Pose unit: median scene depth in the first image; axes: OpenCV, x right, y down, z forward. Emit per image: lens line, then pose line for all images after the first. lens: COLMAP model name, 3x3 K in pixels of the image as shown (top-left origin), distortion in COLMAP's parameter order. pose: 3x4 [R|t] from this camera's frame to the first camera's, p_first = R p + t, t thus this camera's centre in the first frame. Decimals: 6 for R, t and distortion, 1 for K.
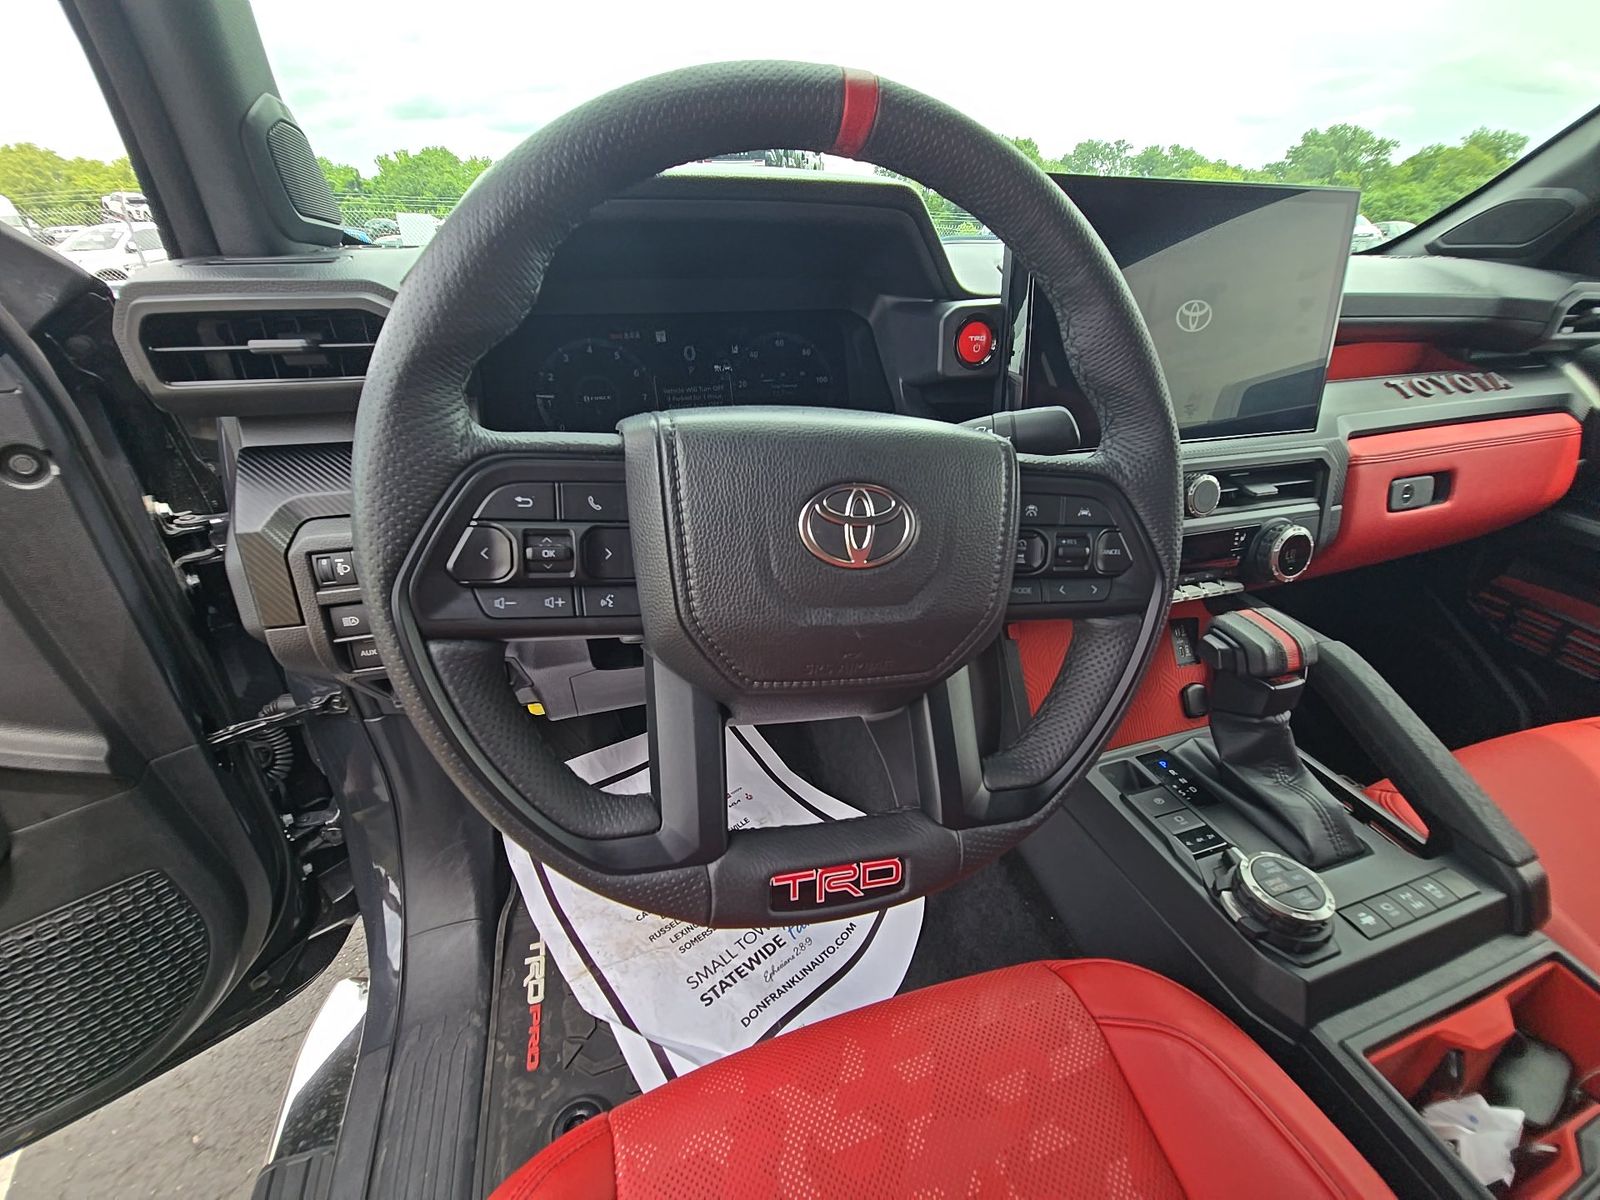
lens RADIAL K [[649.4, 0, 789.5], [0, 649.4, 605.6], [0, 0, 1]] dist [0.014809, -0.013196]
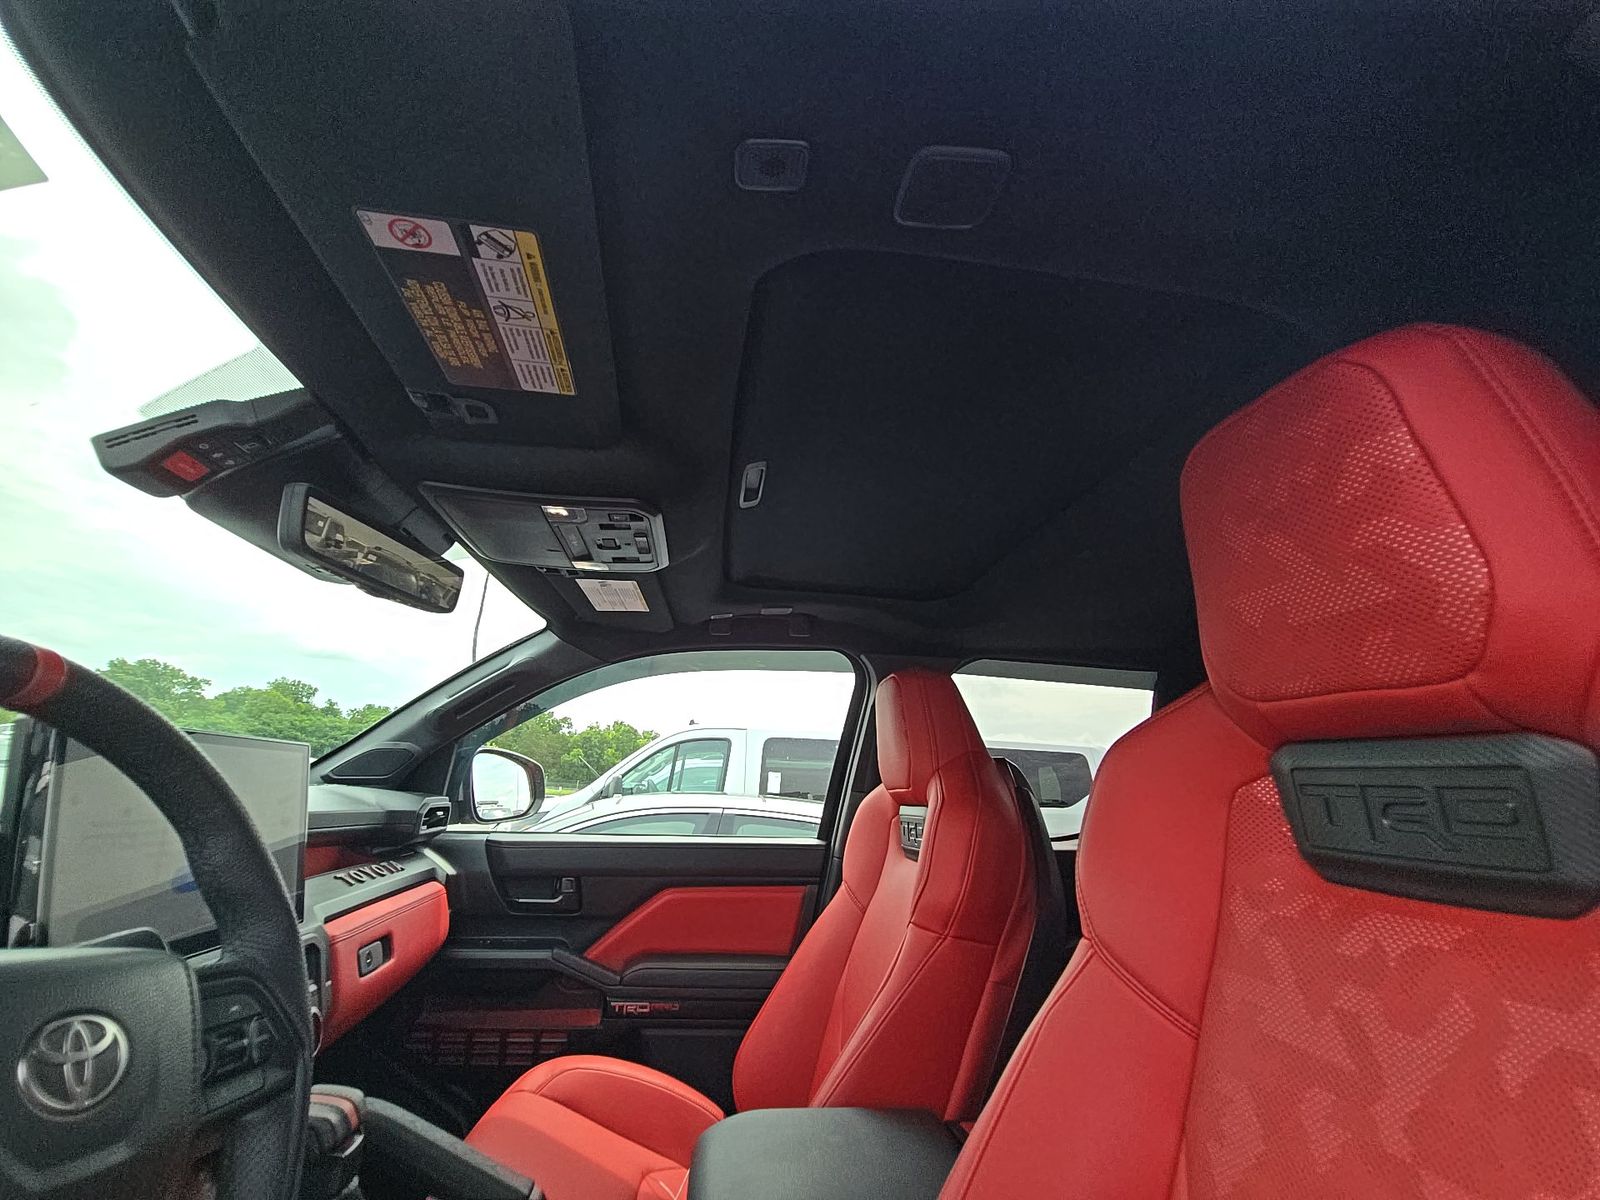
lens RADIAL K [[649.4, 0, 789.5], [0, 649.4, 605.6], [0, 0, 1]] dist [0.014809, -0.013196]
pose [[0.179957, 0.273303, 0.944945, -0.373273], [0.442031, 0.835706, -0.325889, 0.038376], [-0.878763, 0.476341, 0.029583, -0.115934]]
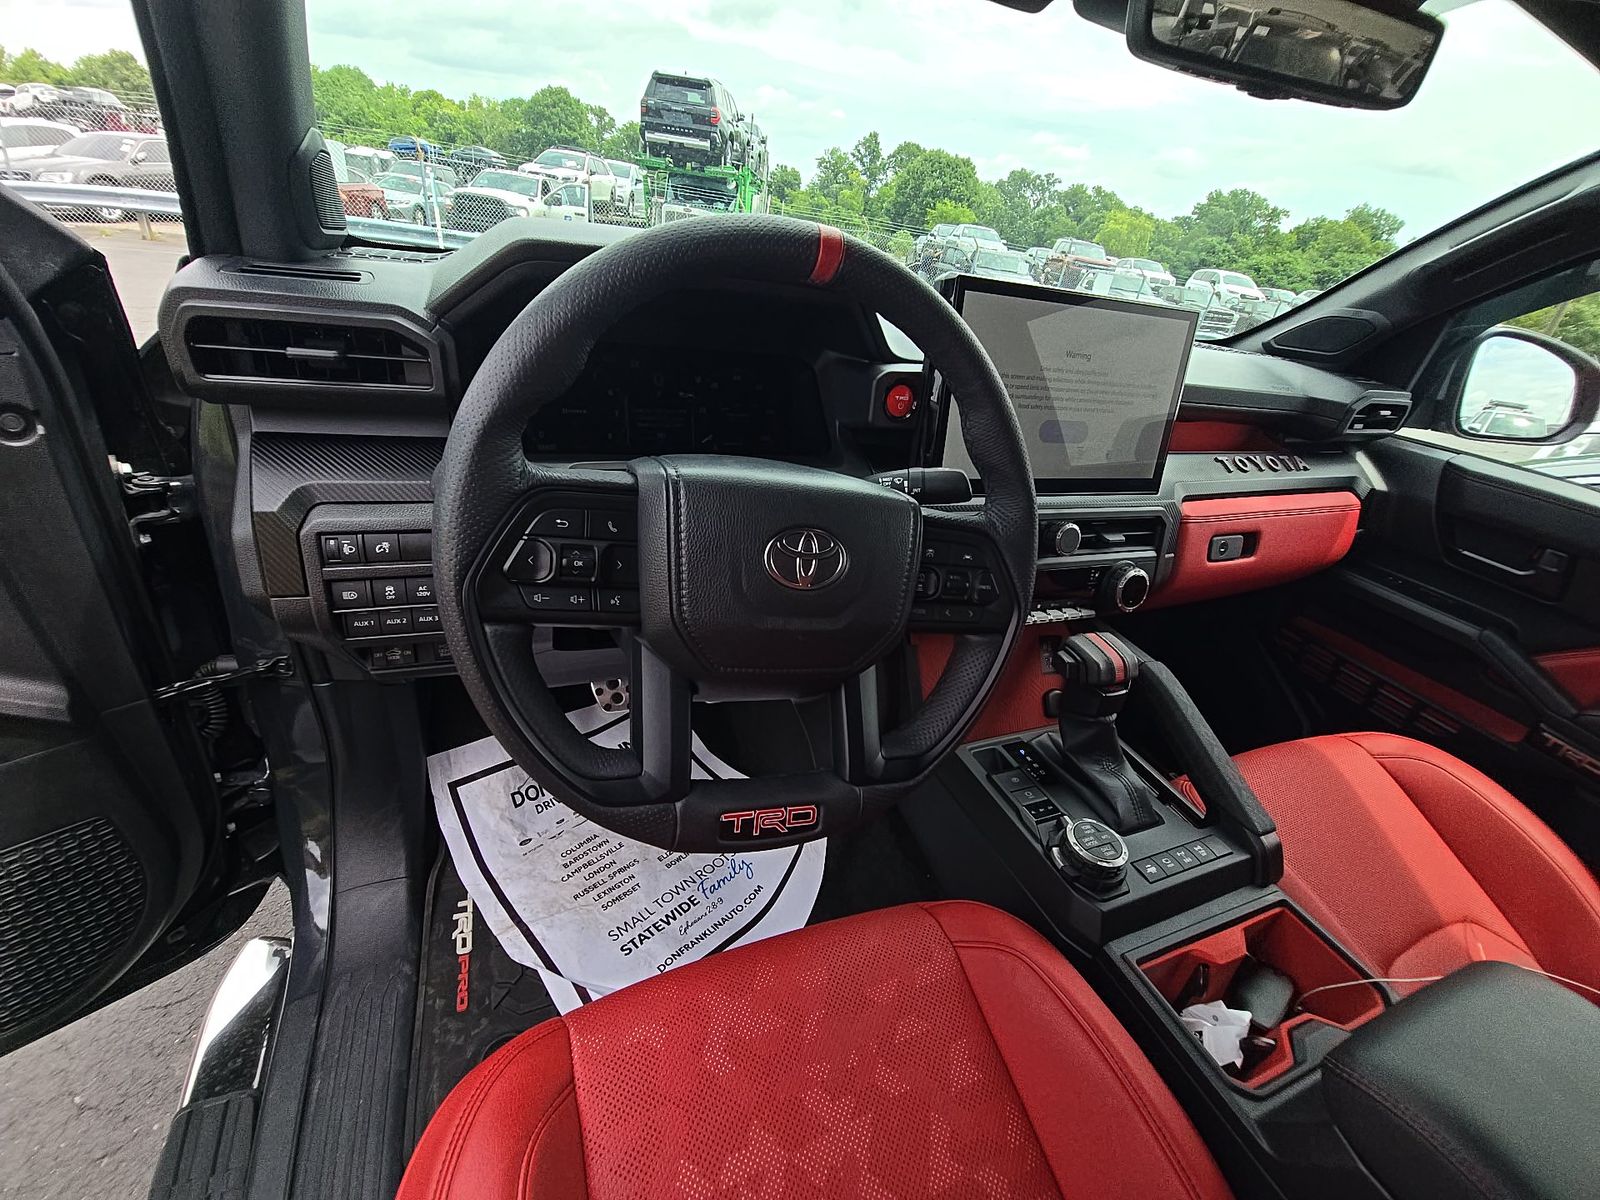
lens RADIAL K [[649.6, 0, 788.0], [0, 649.6, 605.7], [0, 0, 1]] dist [0.017672, -0.016350]
pose [[0.989196, 0.067316, 0.130226, -0.052483], [-0.069011, 0.997579, 0.008544, -0.016192], [-0.129336, -0.017438, 0.991447, -0.180407]]
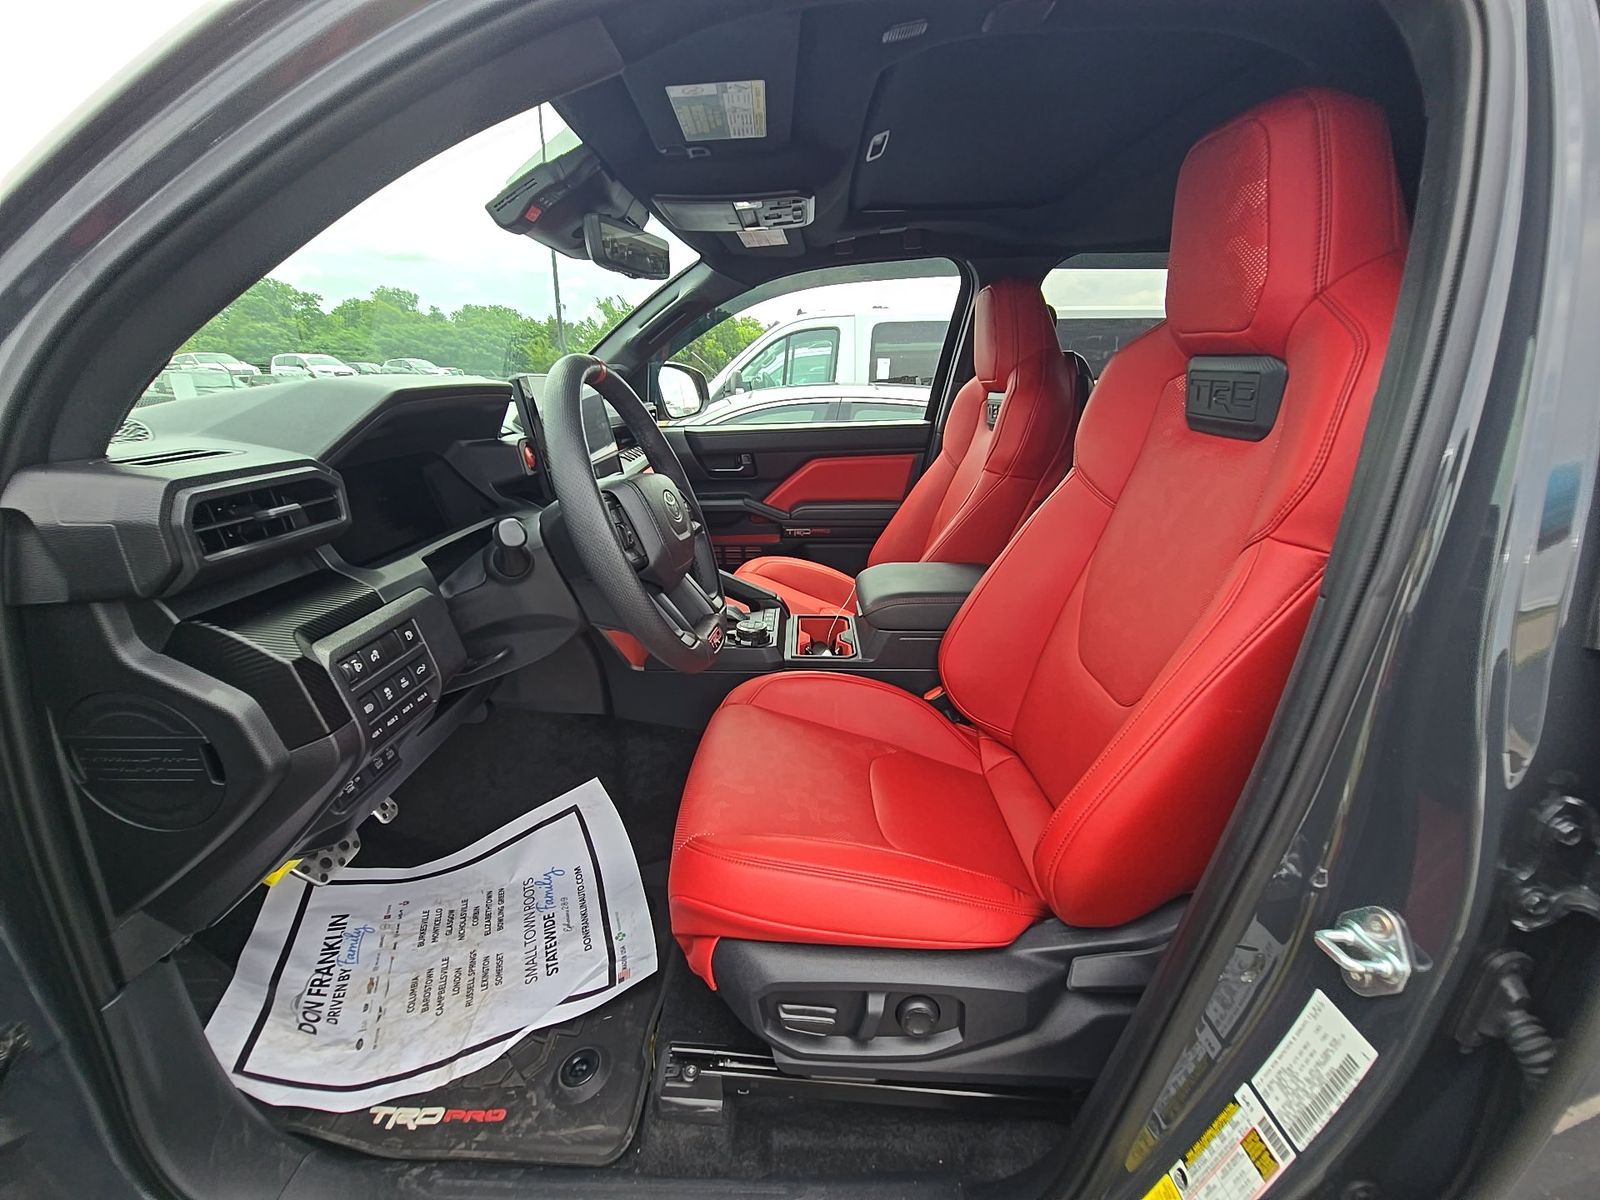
lens RADIAL K [[647.8, 0, 792.1], [0, 647.8, 602.6], [0, 0, 1]] dist [0.000199, -0.000039]
pose [[0.325554, -0.321776, 0.889086, -1.162726], [0.471929, 0.870109, 0.142102, 0.042818], [-0.819327, 0.373324, 0.435123, -0.239585]]
